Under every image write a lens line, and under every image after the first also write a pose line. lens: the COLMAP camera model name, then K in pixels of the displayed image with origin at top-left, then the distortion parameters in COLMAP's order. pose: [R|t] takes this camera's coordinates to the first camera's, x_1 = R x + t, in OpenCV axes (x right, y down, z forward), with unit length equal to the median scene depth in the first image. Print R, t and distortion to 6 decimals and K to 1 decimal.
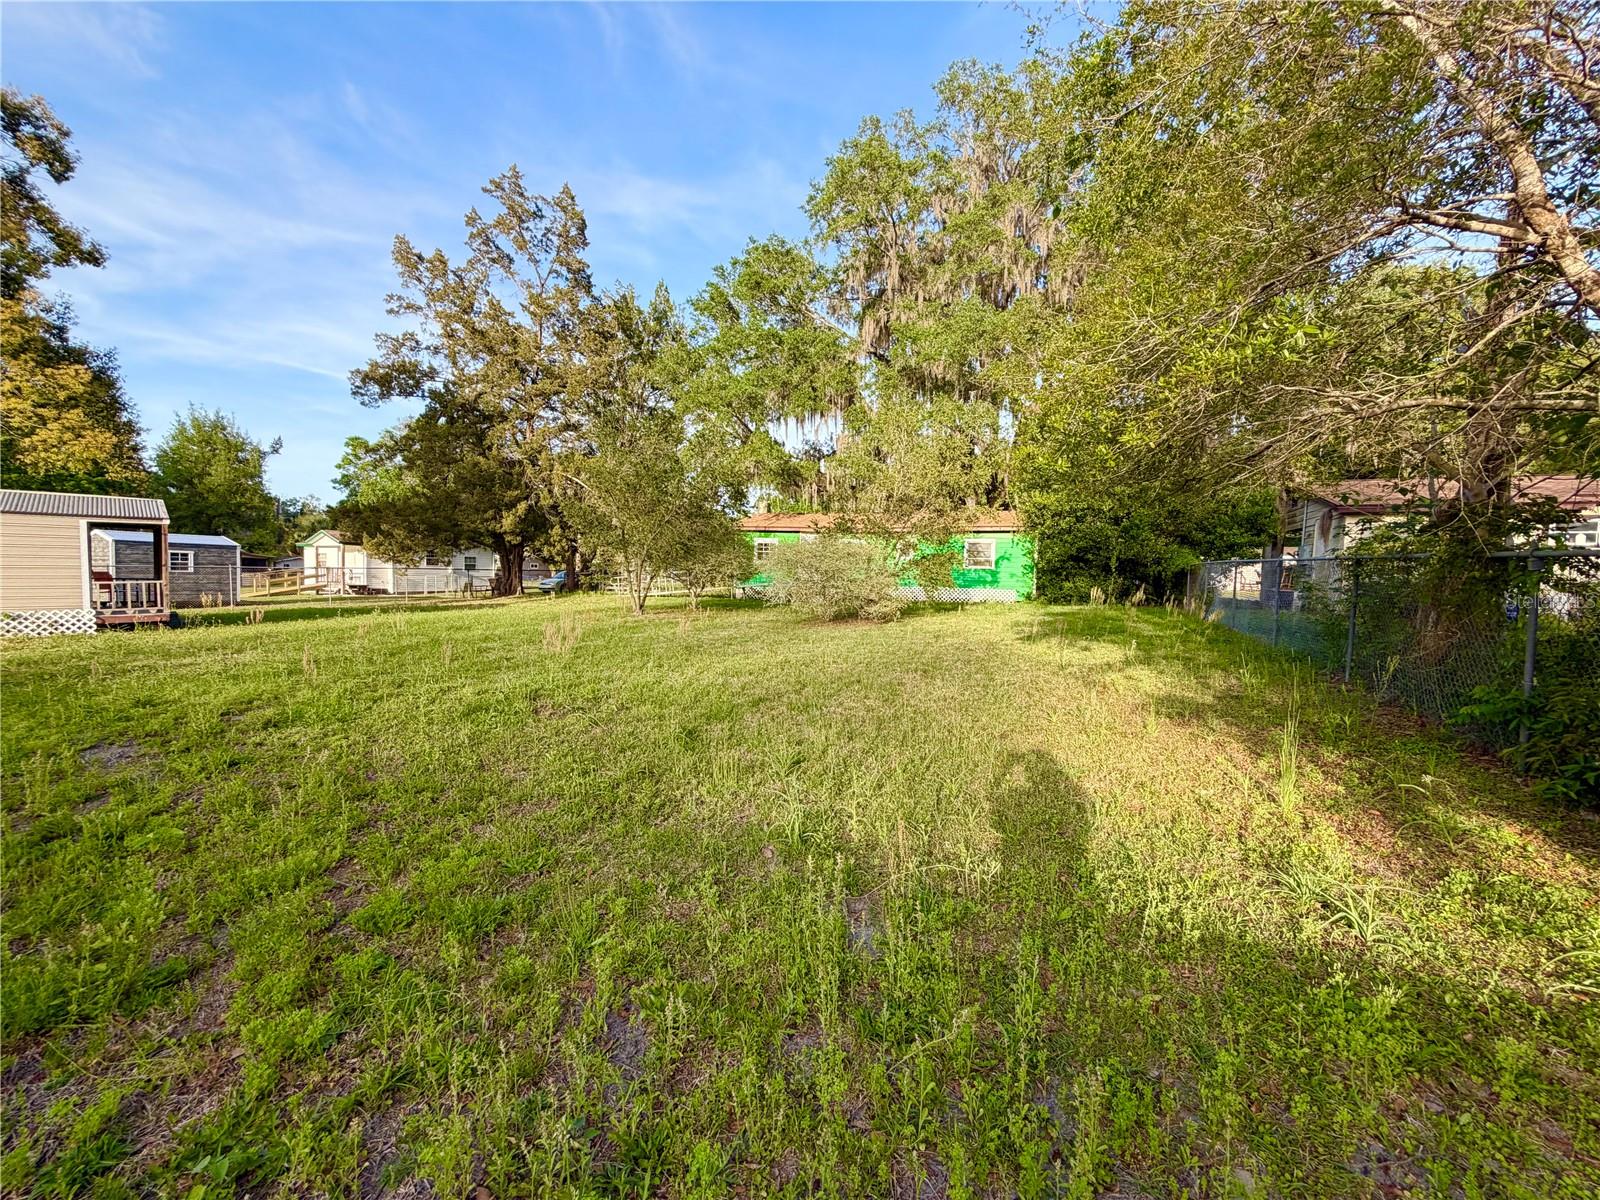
lens RADIAL K [[639.3, 0, 800.0], [0, 639.3, 600.0], [0, 0, 1]] dist [-0.000866, 0.003272]
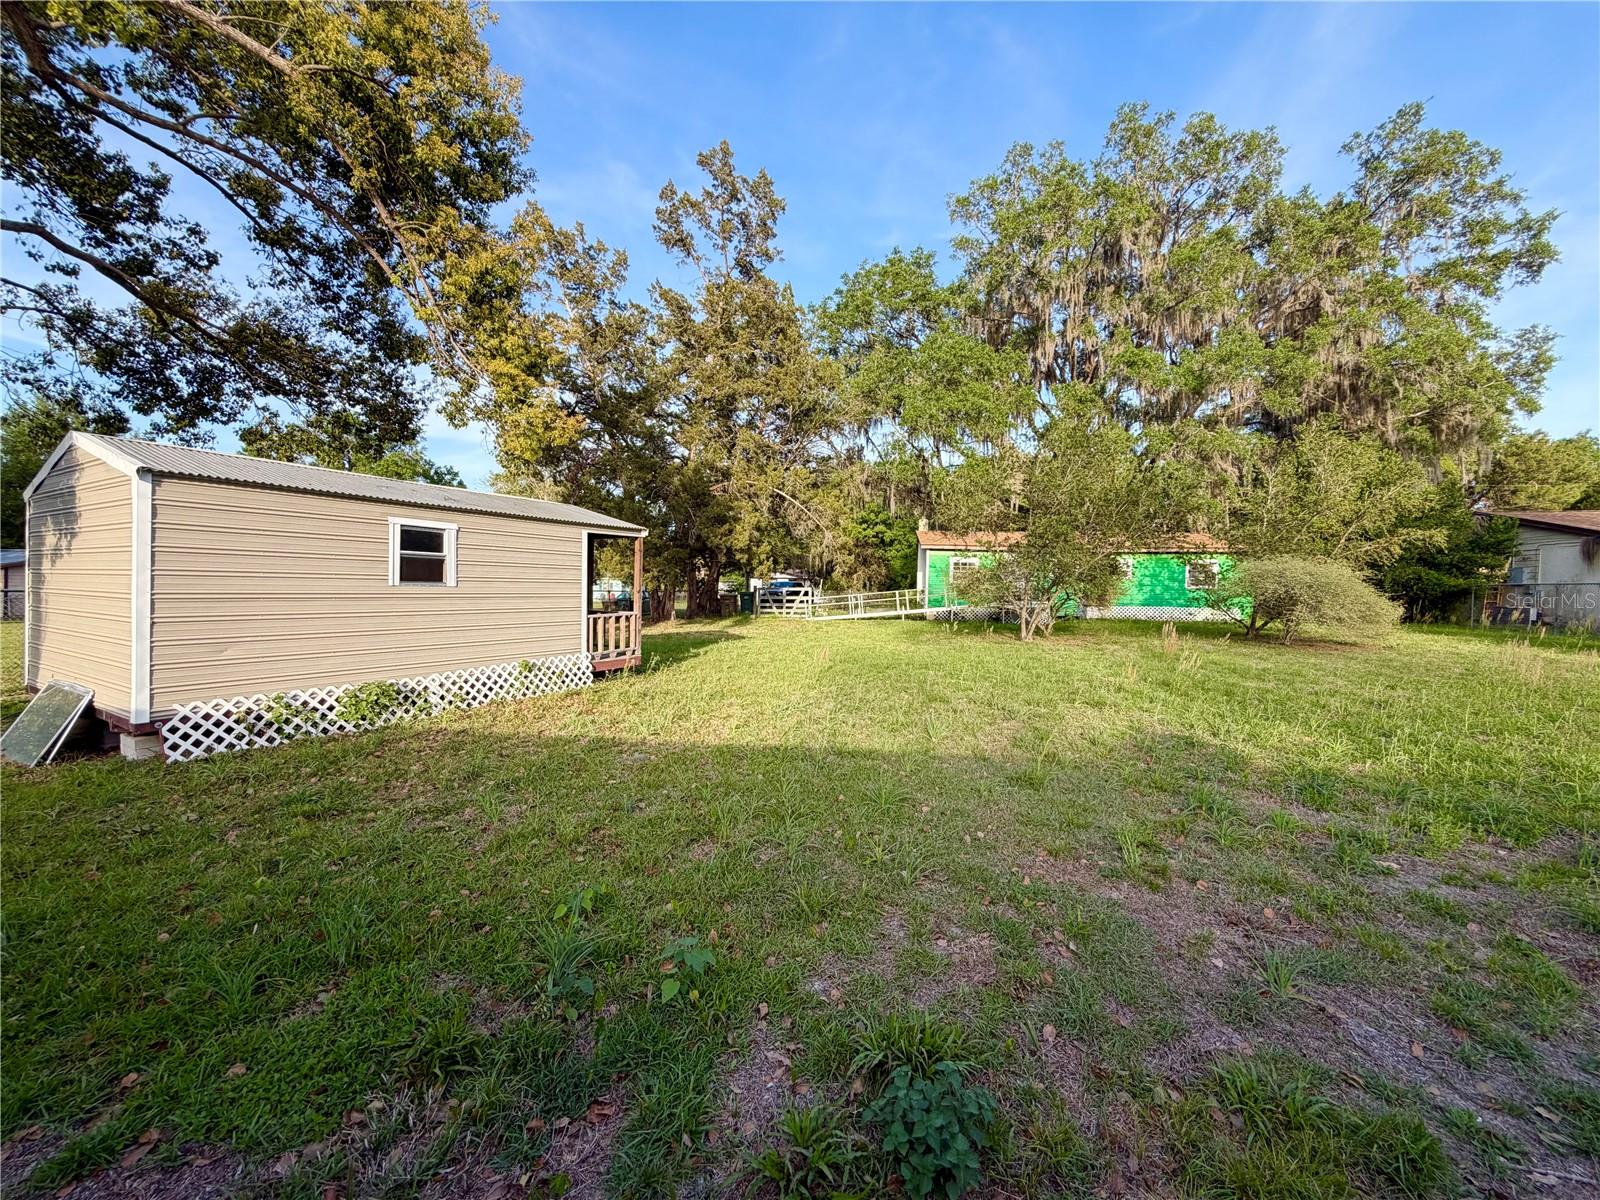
lens RADIAL K [[653.5, 0, 801.4], [0, 653.5, 591.9], [0, 0, 1]] dist [0.000052, 0.000168]
pose [[0.965831, -0.006064, 0.259101, -0.549404], [0.016608, 0.999120, -0.038528, -0.011433], [-0.258639, 0.041514, 0.965082, 0.111085]]
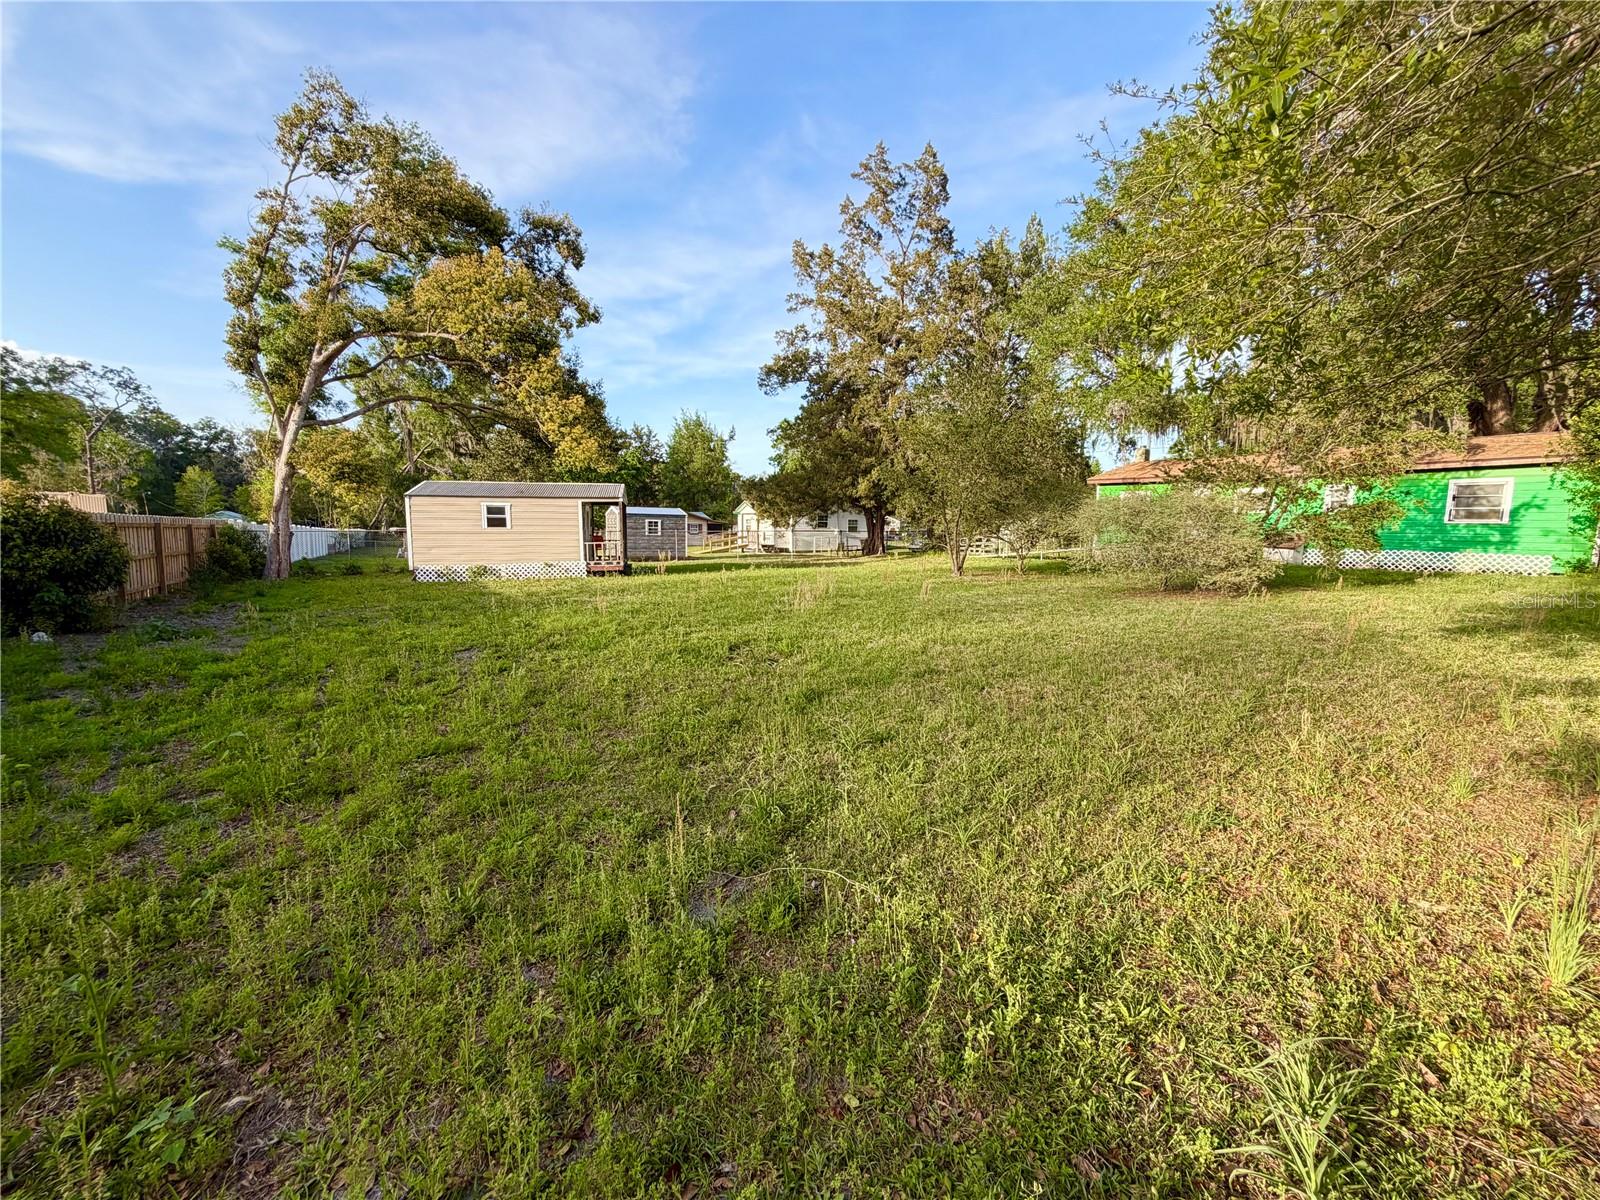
lens RADIAL K [[639.3, 0, 800.0], [0, 639.3, 600.0], [0, 0, 1]] dist [-0.000866, 0.003272]
pose [[0.822004, 0.051856, -0.567115, 0.071722], [-0.016154, 0.997568, 0.067803, -0.002182], [0.569252, -0.046573, 0.820843, 0.031670]]
